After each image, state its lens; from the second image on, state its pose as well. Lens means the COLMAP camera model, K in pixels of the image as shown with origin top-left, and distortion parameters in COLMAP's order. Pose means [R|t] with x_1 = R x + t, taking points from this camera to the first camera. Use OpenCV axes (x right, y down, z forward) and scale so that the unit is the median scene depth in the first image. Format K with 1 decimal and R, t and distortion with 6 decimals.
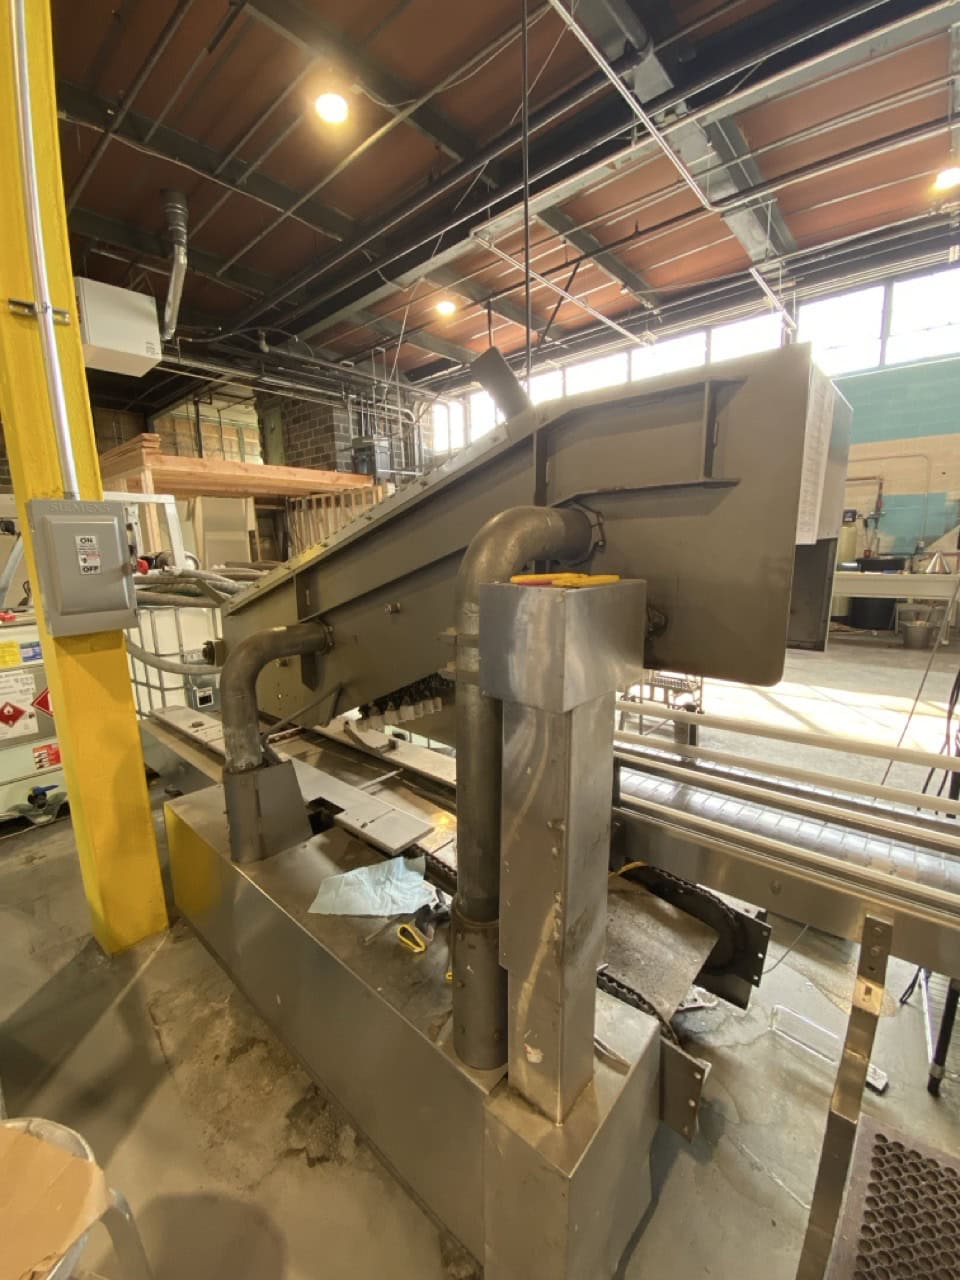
lens RADIAL K [[523.4, 0, 480.0], [0, 523.4, 640.0], [0, 0, 1]] dist [-0.002676, -0.000190]
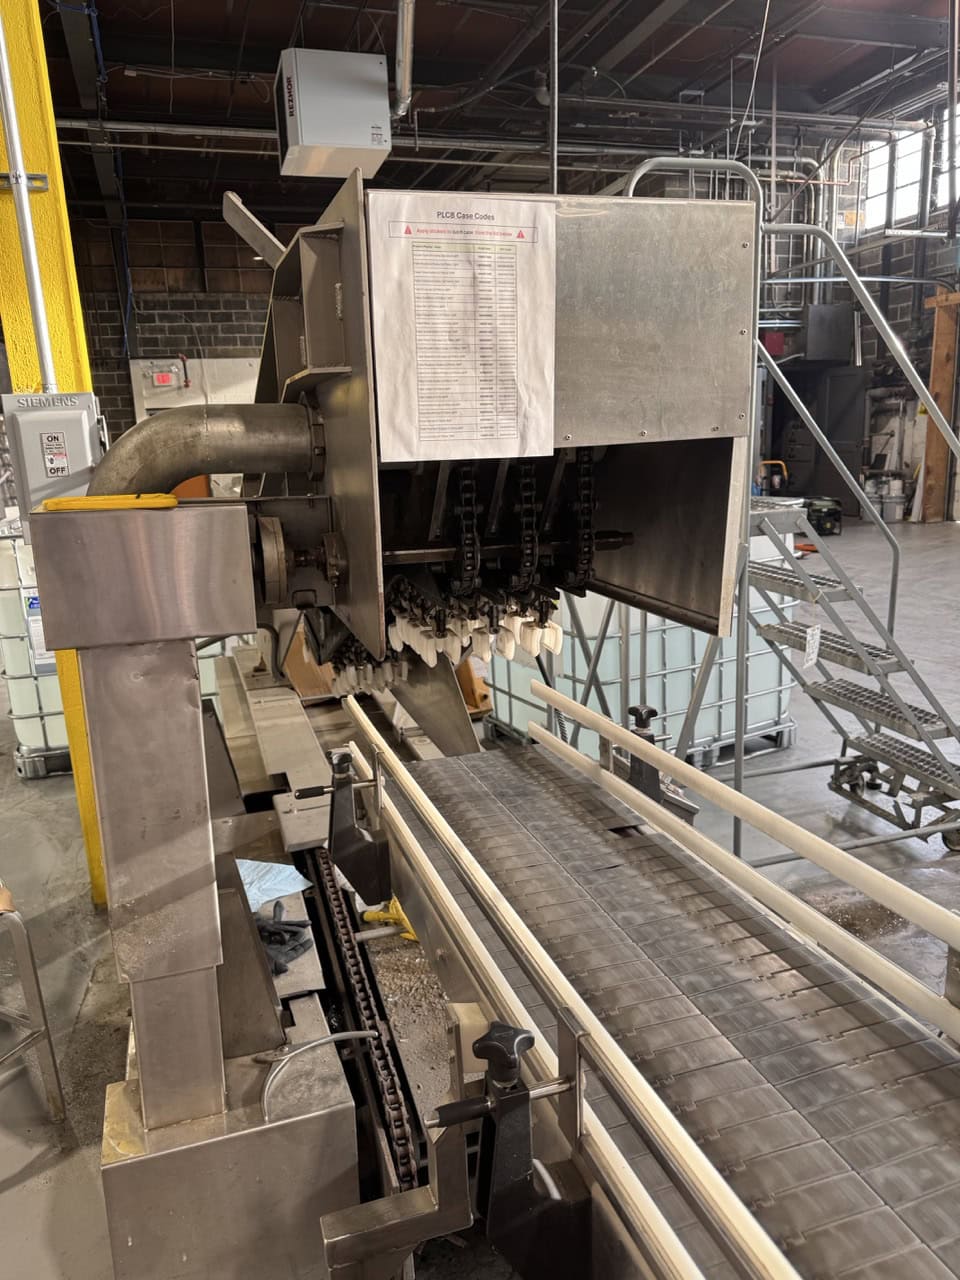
lens RADIAL K [[897.6, 0, 480.0], [0, 897.6, 640.0], [0, 0, 1]] dist [0.008005, 0.002987]
pose [[0.871588, 0.100109, -0.479908, 0.129761], [-0.067172, 0.994082, 0.085372, -0.005488], [0.485615, -0.042173, 0.873155, -0.001086]]
